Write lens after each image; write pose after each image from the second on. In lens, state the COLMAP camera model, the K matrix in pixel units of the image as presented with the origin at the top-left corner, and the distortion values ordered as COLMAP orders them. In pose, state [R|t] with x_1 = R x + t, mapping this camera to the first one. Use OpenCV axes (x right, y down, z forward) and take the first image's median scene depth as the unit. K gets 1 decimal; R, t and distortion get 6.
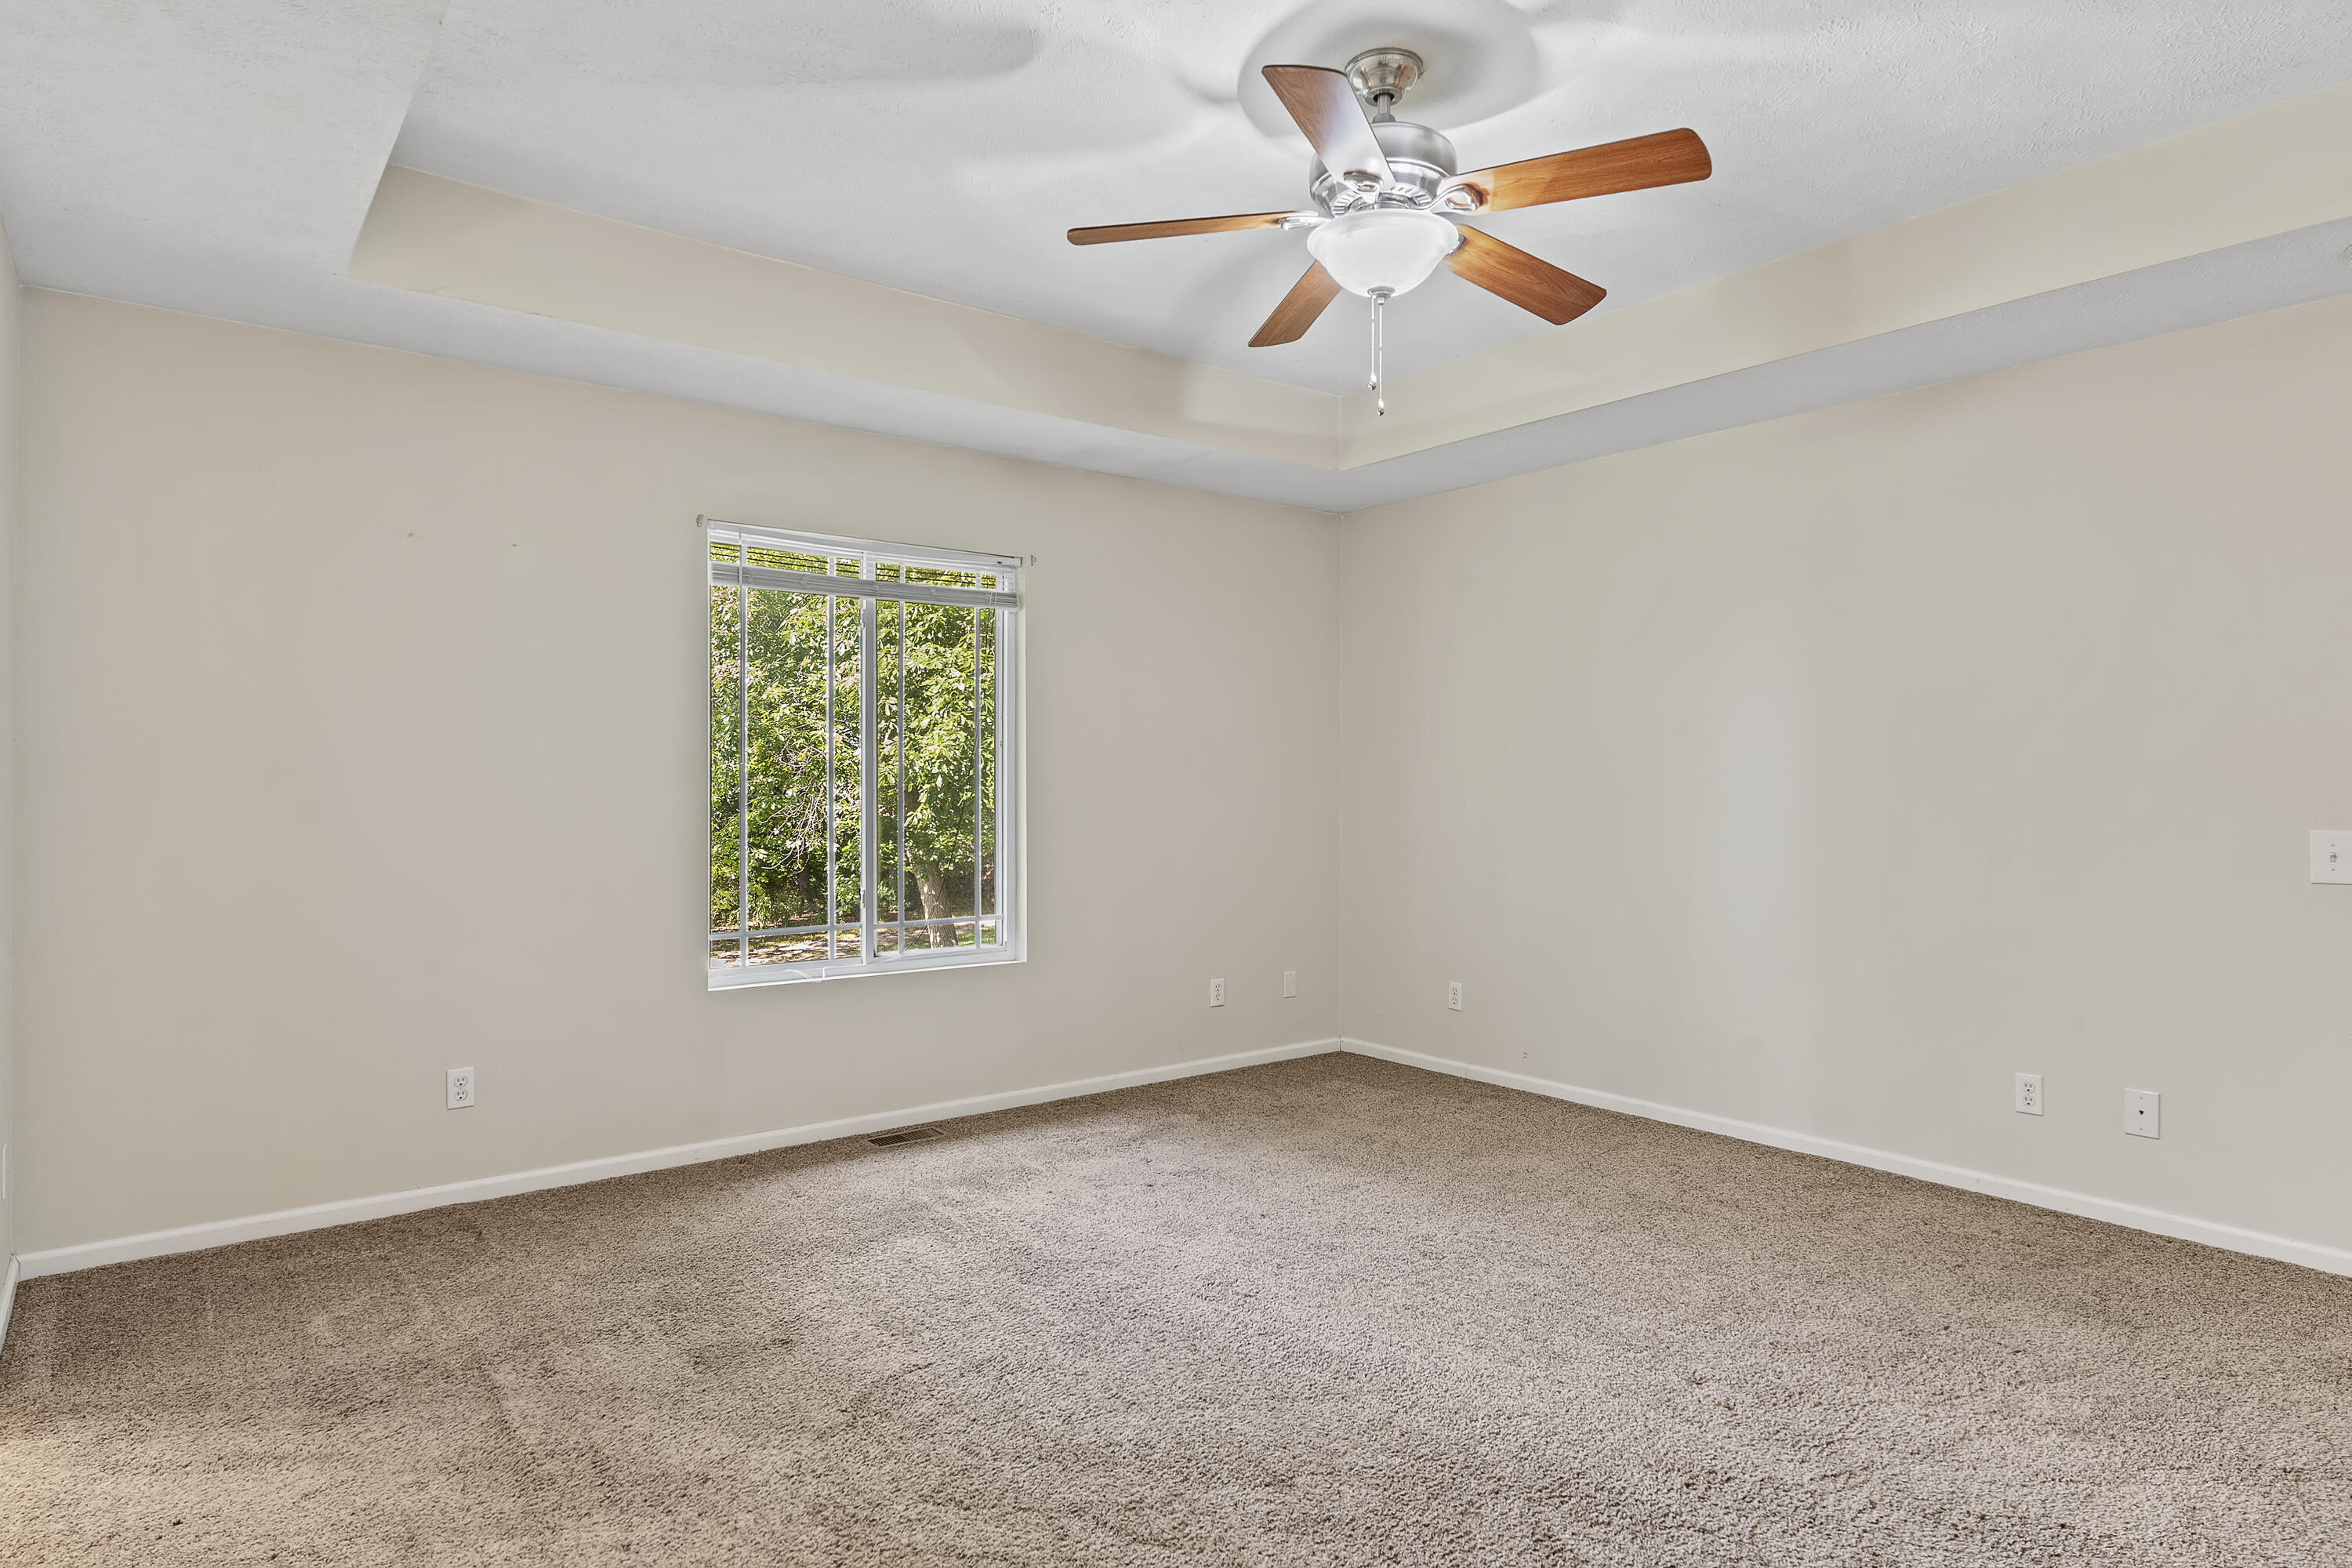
lens RADIAL K [[1311.5, 0, 1192.0], [0, 1311.5, 783.1], [0, 0, 1]] dist [0.004275, 0.000841]
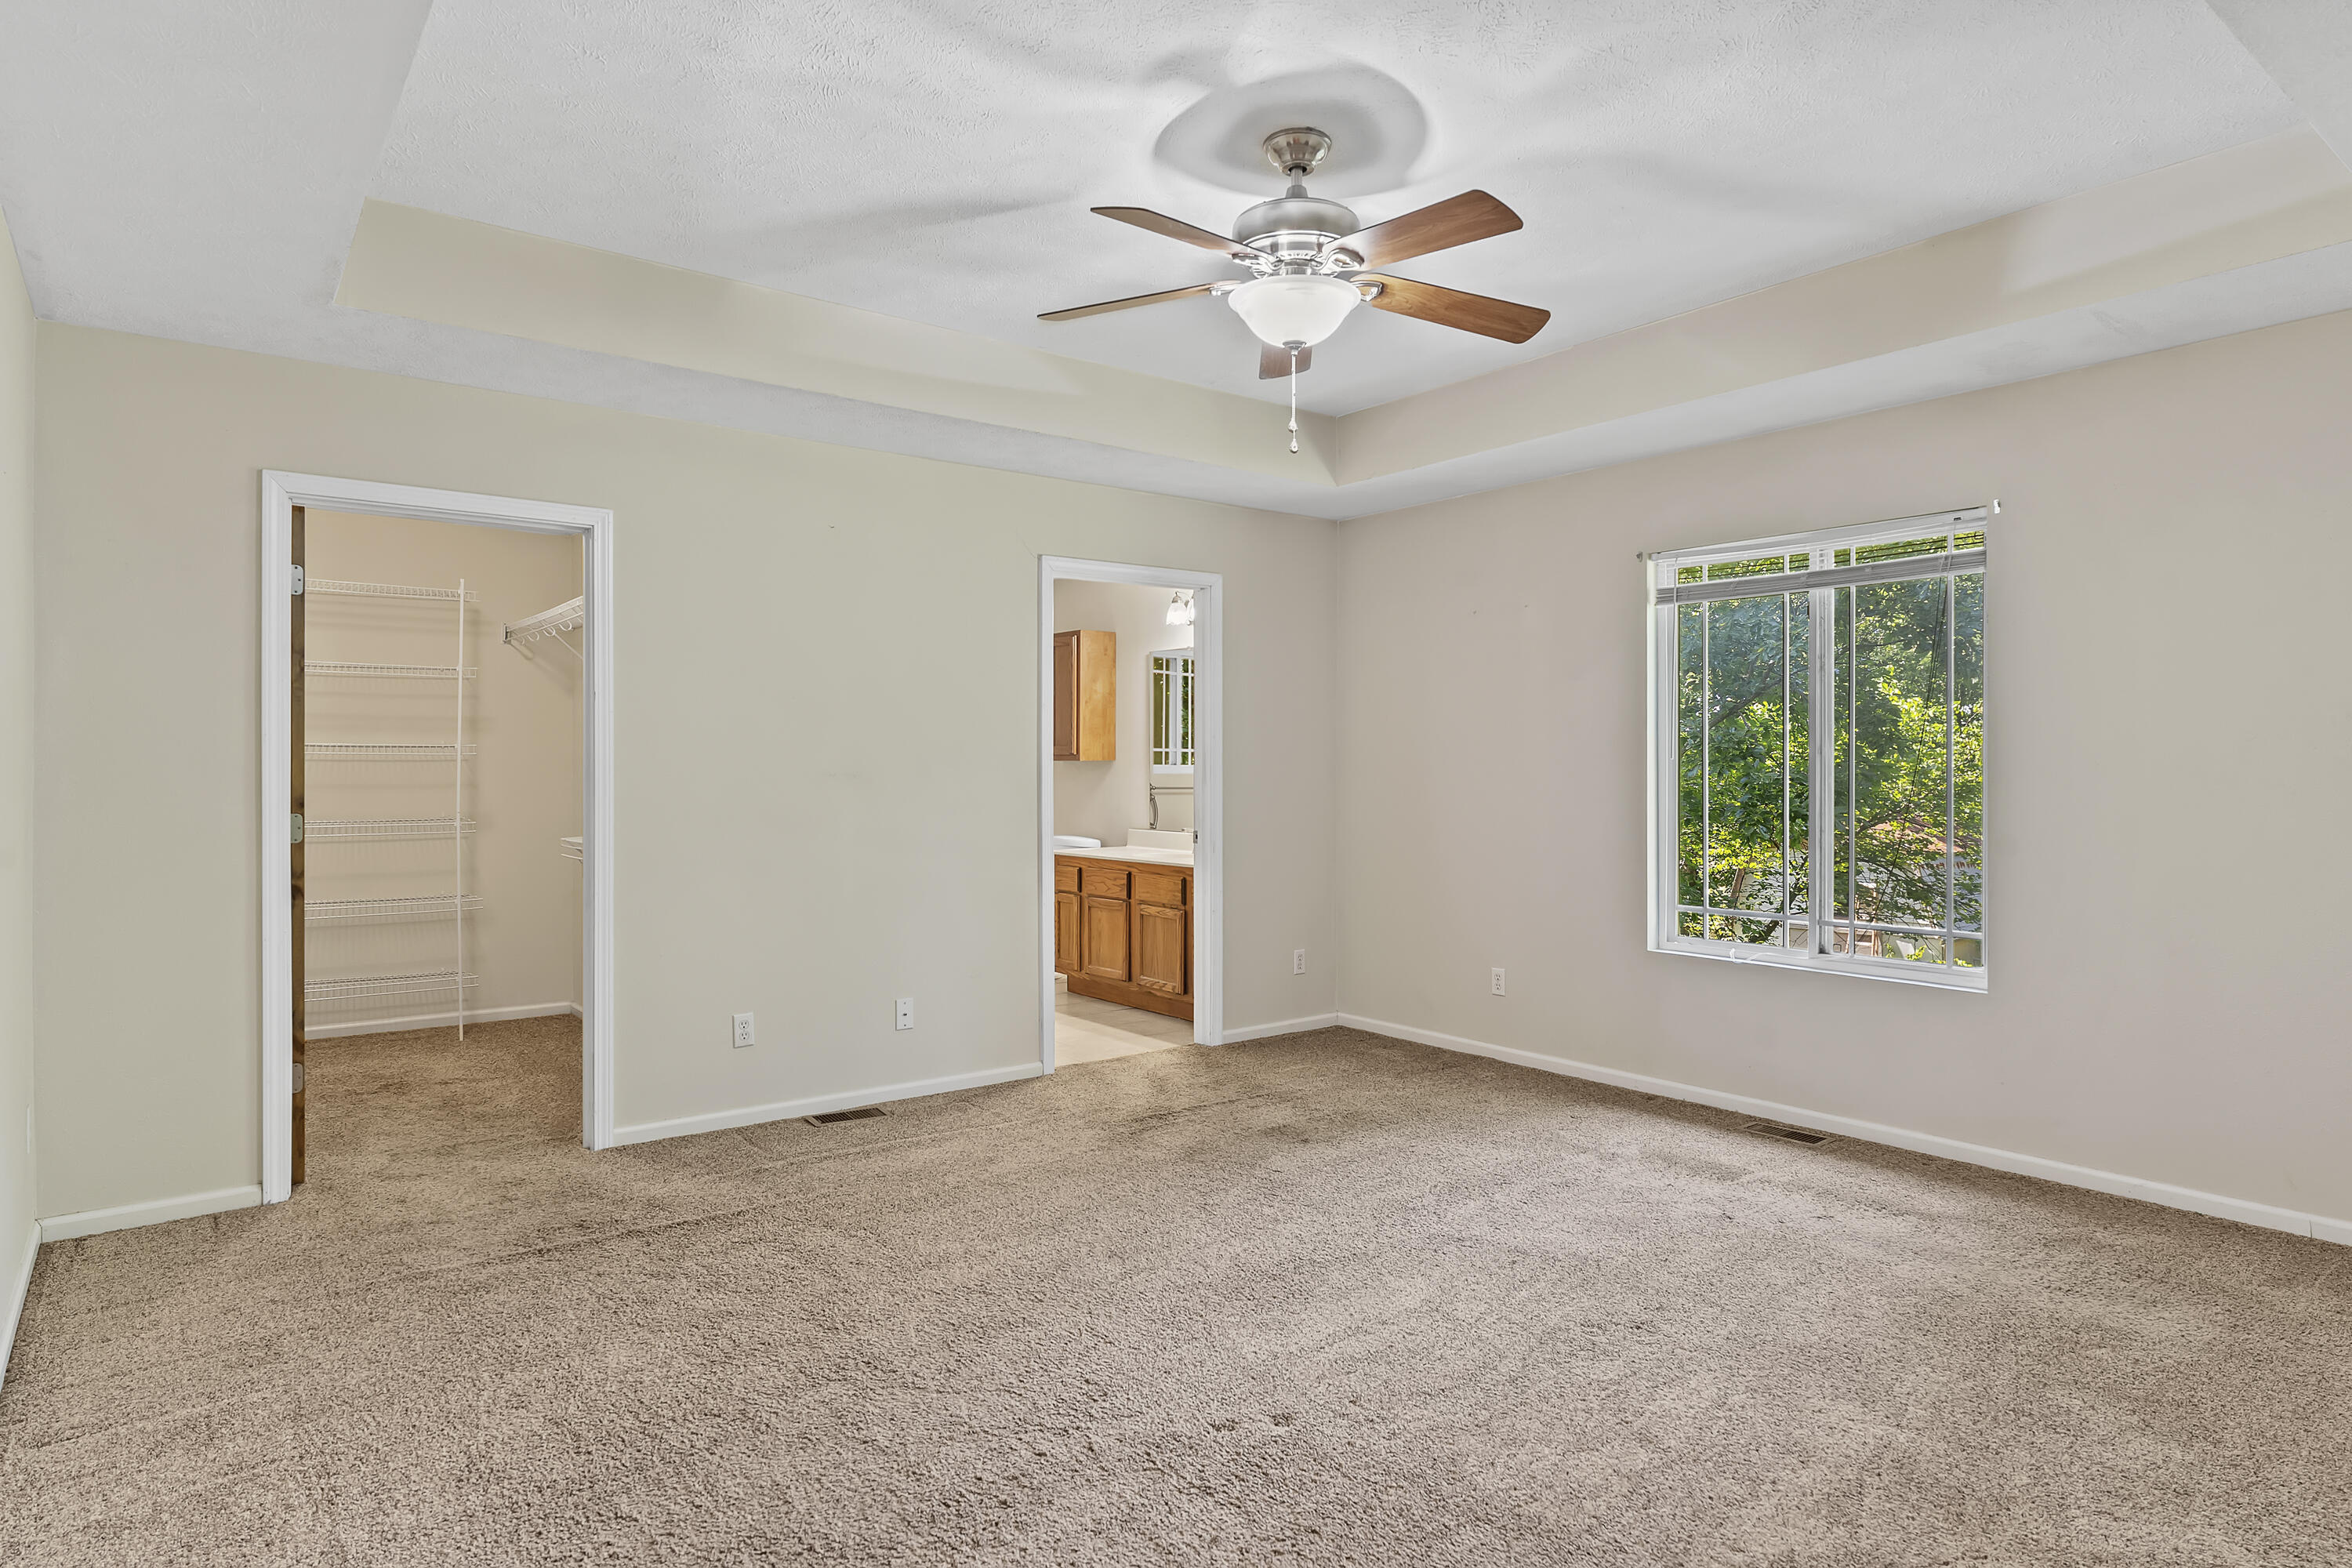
lens RADIAL K [[1311.5, 0, 1192.0], [0, 1311.5, 783.1], [0, 0, 1]] dist [0.004275, 0.000841]
pose [[0.005008, 0.009682, -0.999941, 0.846883], [-0.001926, 0.999951, 0.009673, -0.004235], [0.999986, 0.001877, 0.005026, 0.599523]]
